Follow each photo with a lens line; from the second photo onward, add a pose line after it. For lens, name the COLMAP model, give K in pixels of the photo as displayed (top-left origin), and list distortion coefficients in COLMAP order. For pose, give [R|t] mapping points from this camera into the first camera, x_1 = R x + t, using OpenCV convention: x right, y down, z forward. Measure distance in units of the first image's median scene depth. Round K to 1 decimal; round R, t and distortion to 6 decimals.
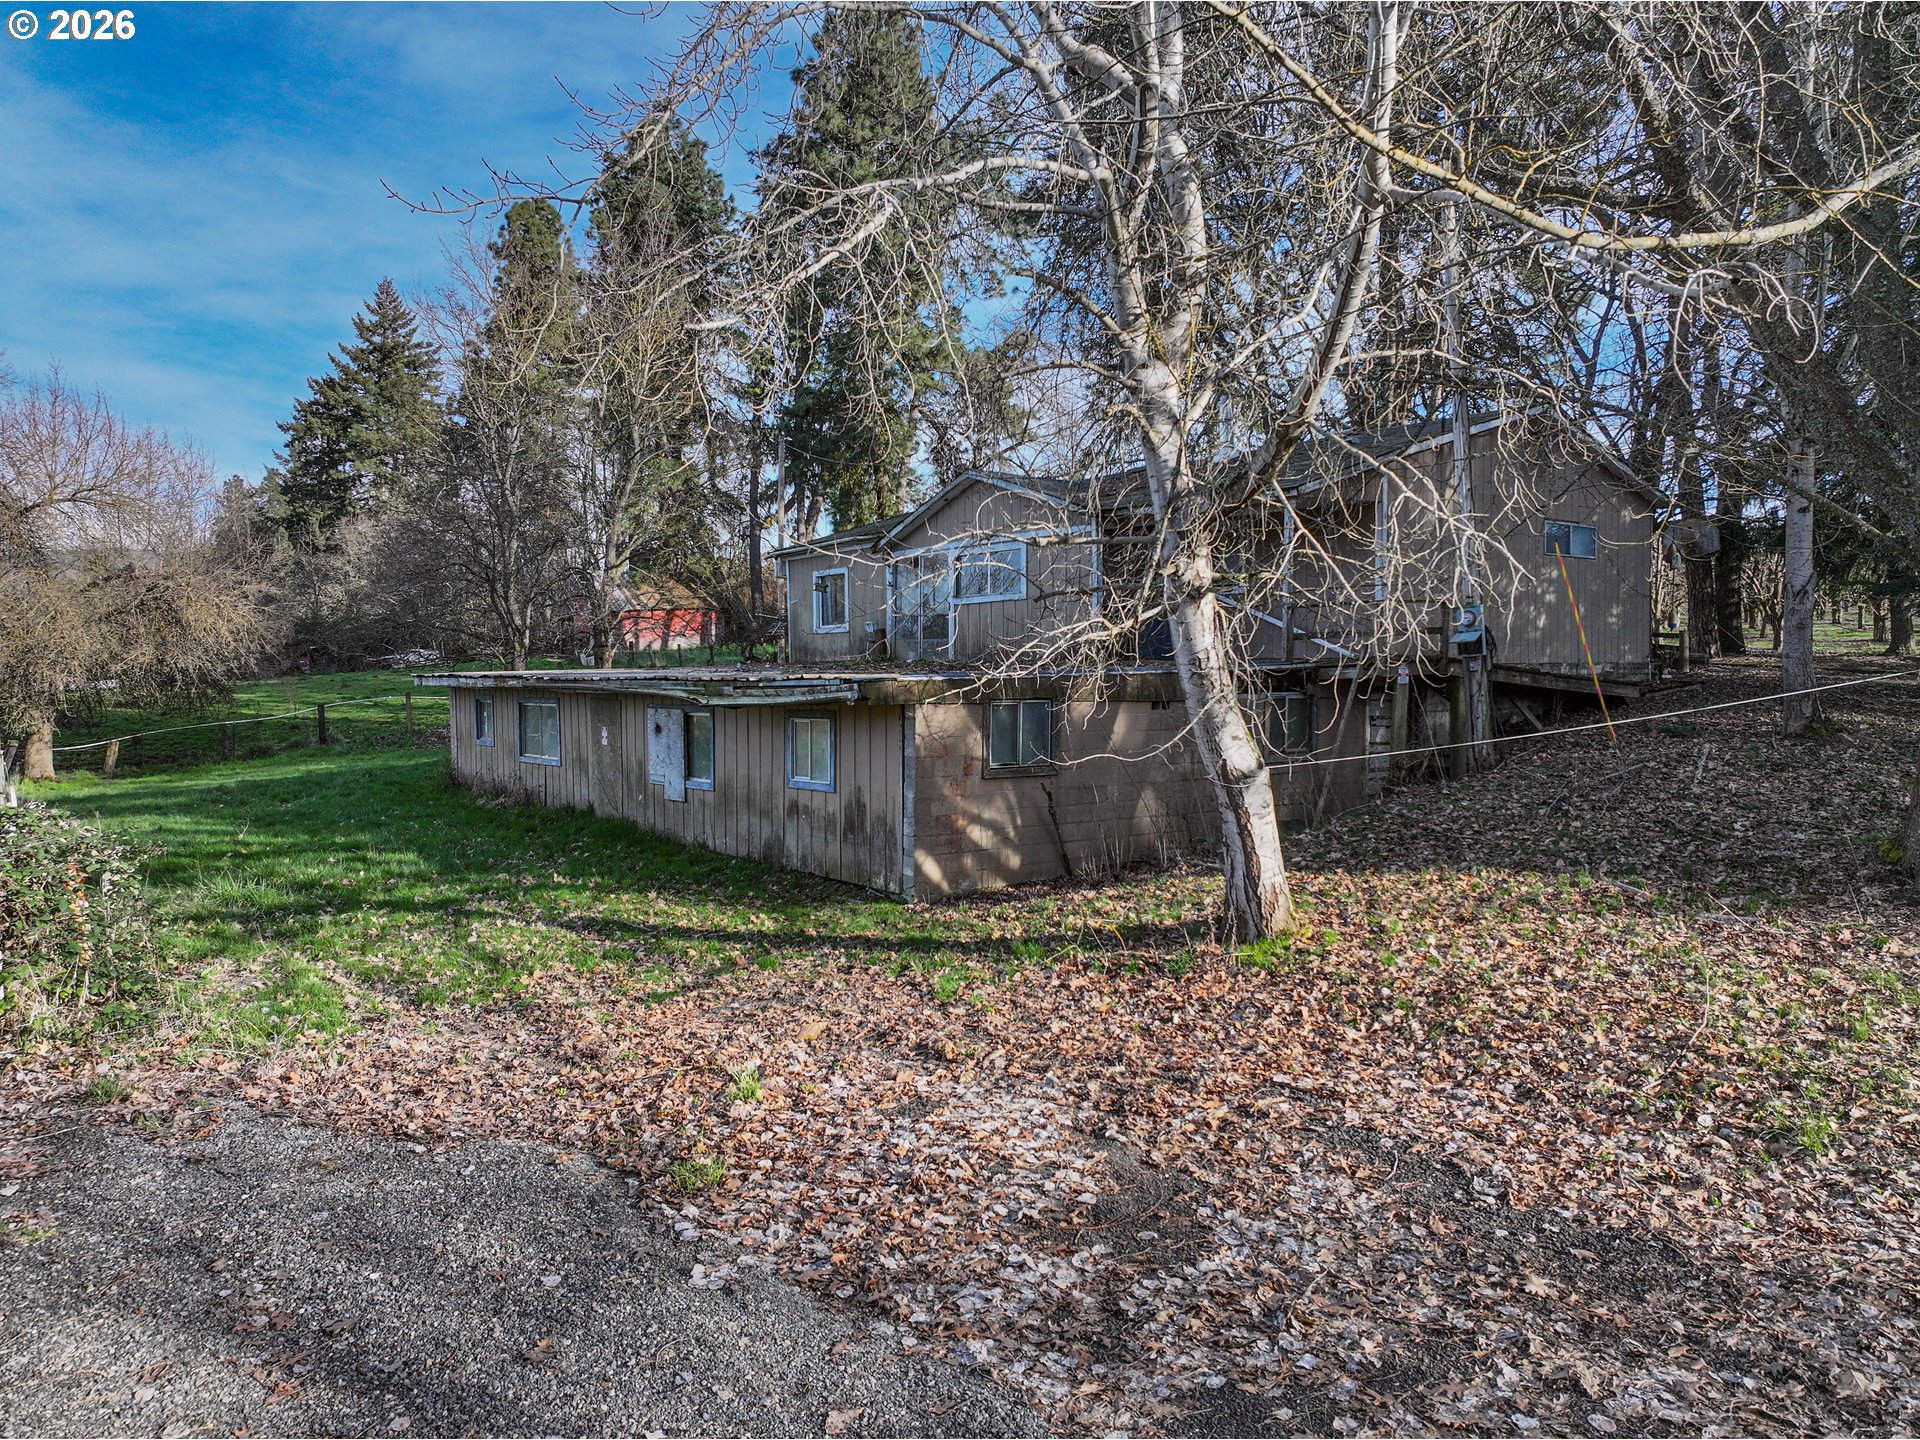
lens RADIAL K [[1372.6, 0, 964.6], [0, 1372.6, 705.0], [0, 0, 1]] dist [0.000780, 0.022035]
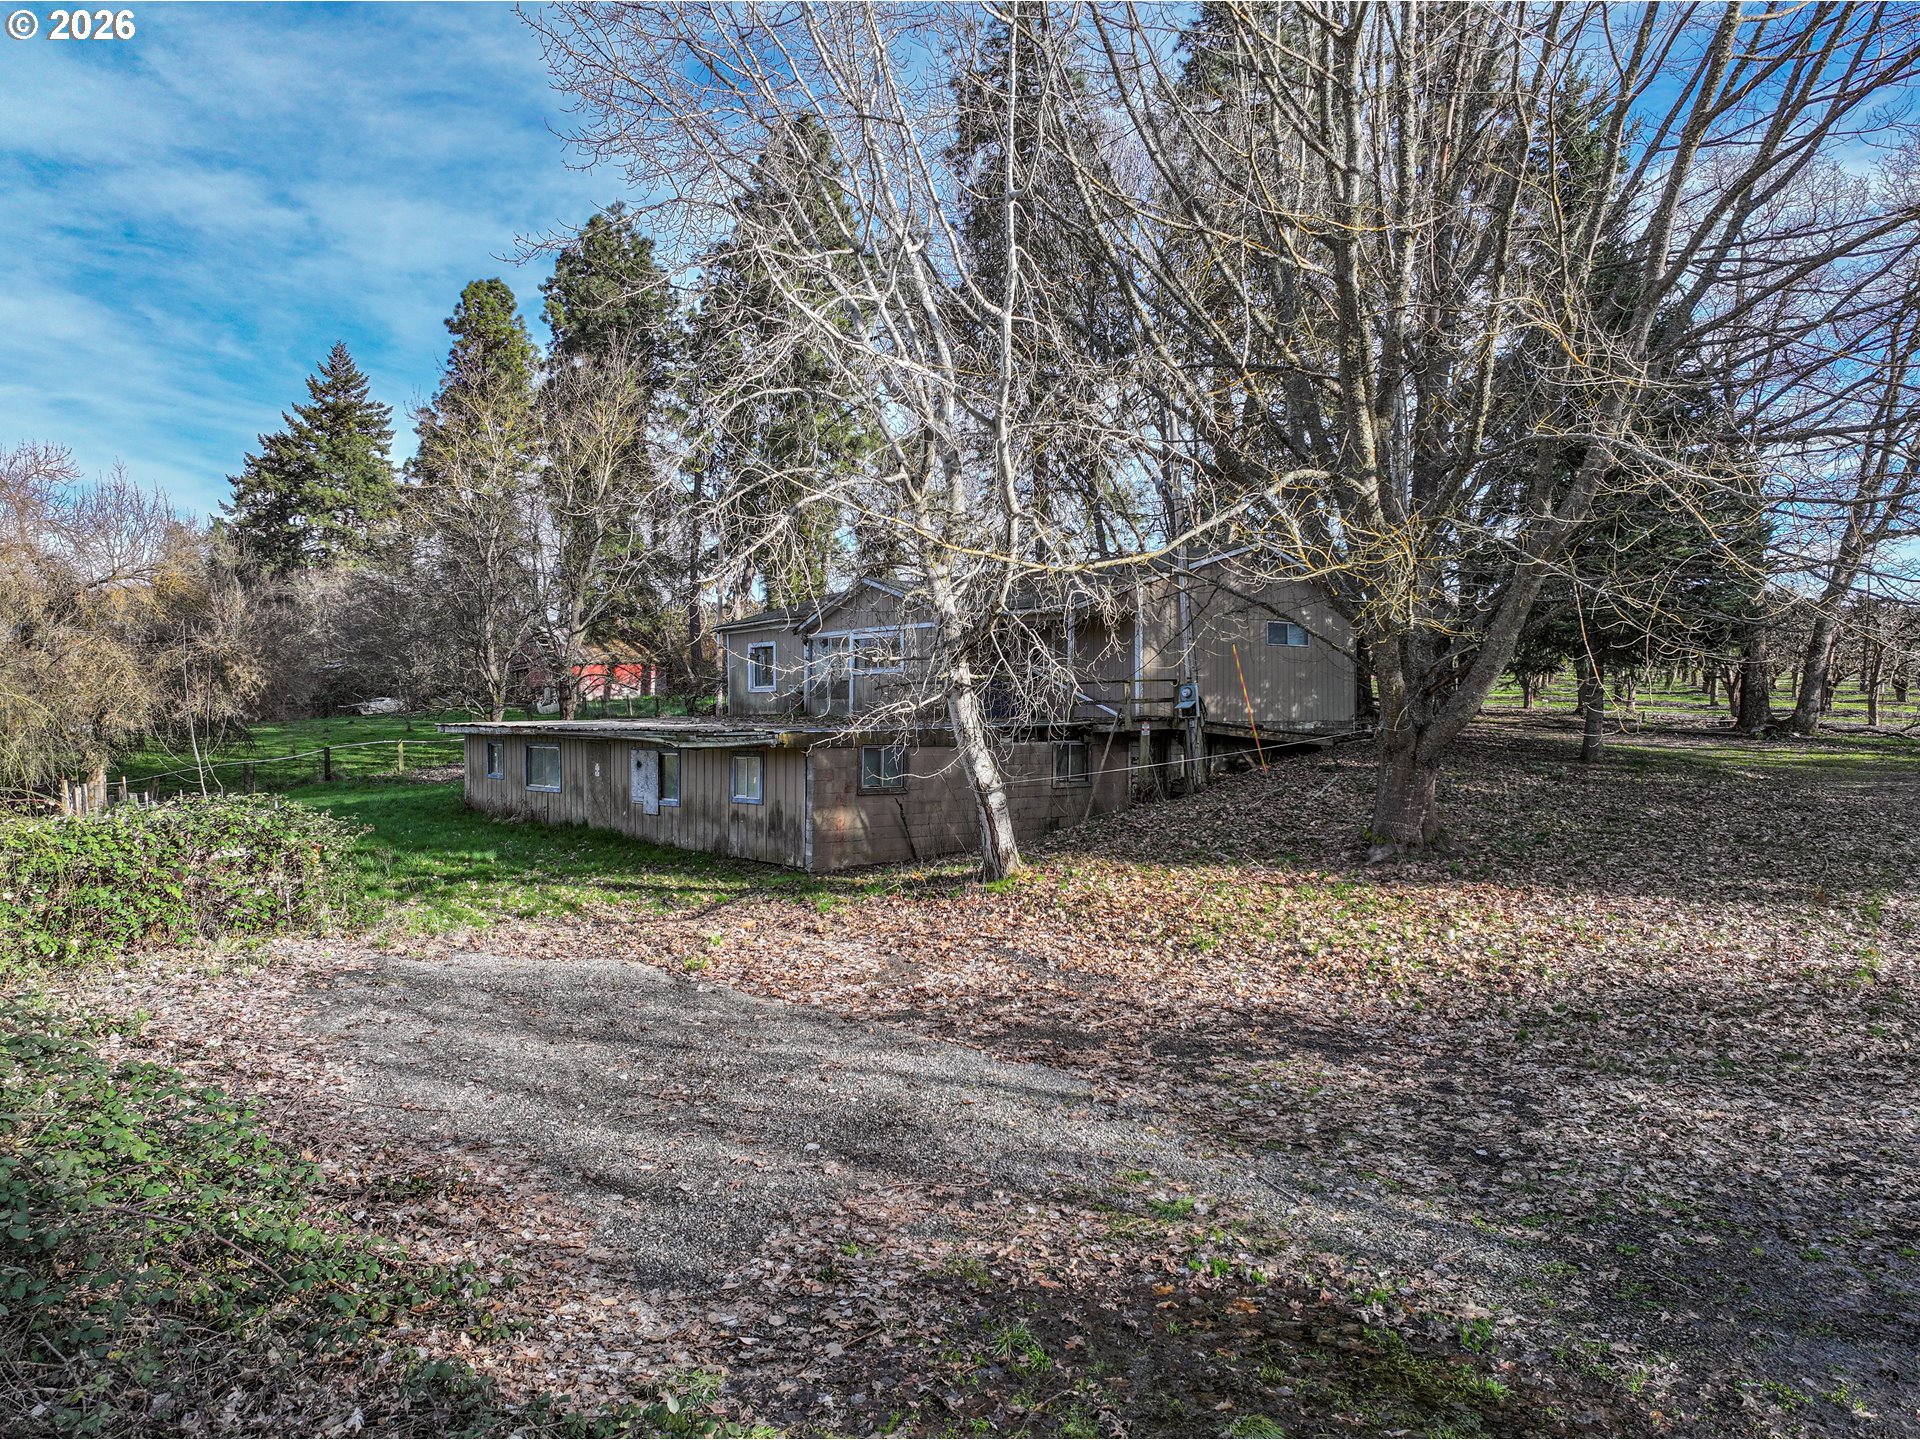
lens RADIAL K [[1356.3, 0, 965.8], [0, 1356.3, 723.8], [0, 0, 1]] dist [0.008977, -0.002427]
pose [[0.998687, 0.005184, 0.050974, 0.032485], [-0.004149, 0.999784, -0.020384, 0.001753], [-0.051069, 0.020146, 0.998492, -0.315210]]
